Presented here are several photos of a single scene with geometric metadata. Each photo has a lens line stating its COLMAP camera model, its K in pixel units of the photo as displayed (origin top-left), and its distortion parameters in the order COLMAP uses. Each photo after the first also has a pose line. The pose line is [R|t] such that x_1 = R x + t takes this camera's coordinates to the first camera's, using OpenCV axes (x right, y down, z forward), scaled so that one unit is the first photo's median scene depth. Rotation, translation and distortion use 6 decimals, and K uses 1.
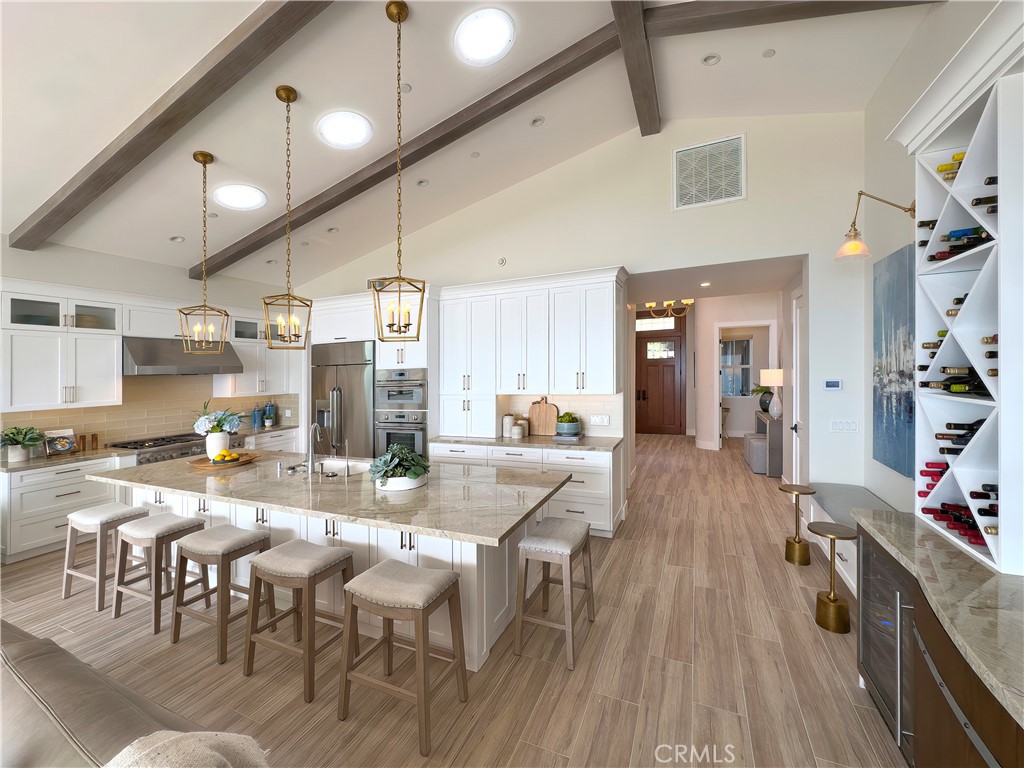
lens RADIAL K [[409.9, 0, 511.5], [0, 409.9, 385.1], [0, 0, 1]] dist [-0.000886, -0.000042]
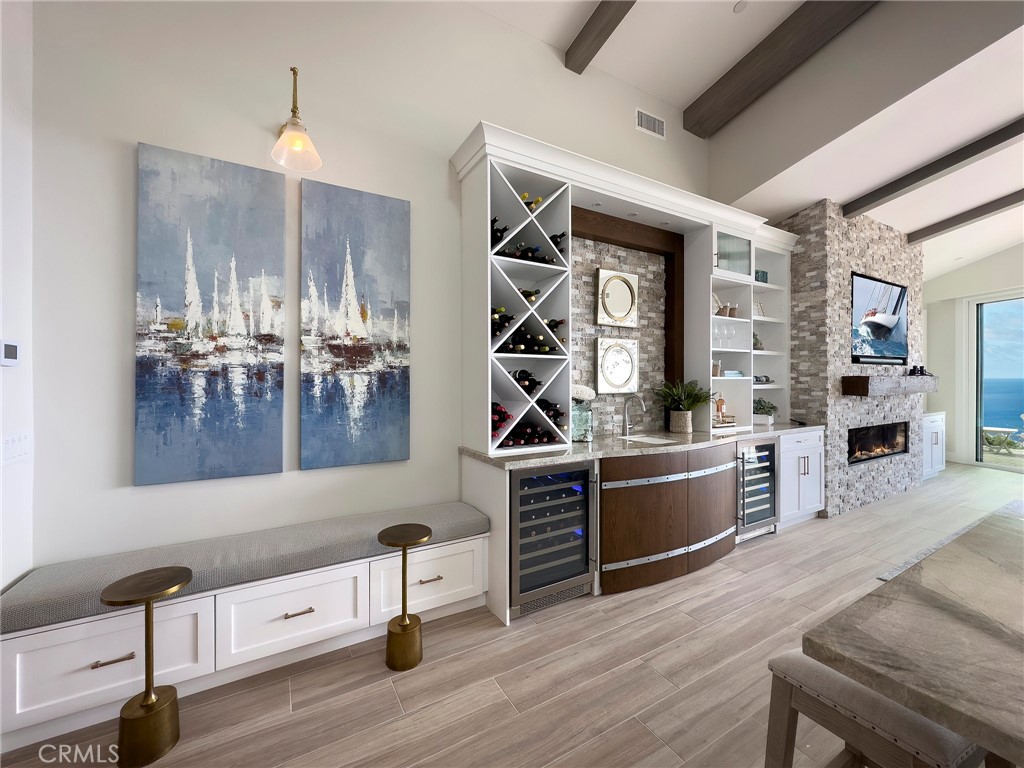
lens RADIAL K [[426.4, 0, 508.9], [0, 426.4, 382.2], [0, 0, 1]] dist [0.007432, 0.000159]
pose [[-0.819116, 0.030621, 0.572810, 0.174987], [0.039851, 0.999199, 0.003572, 0.088867], [-0.572242, 0.025753, -0.819681, 1.734623]]
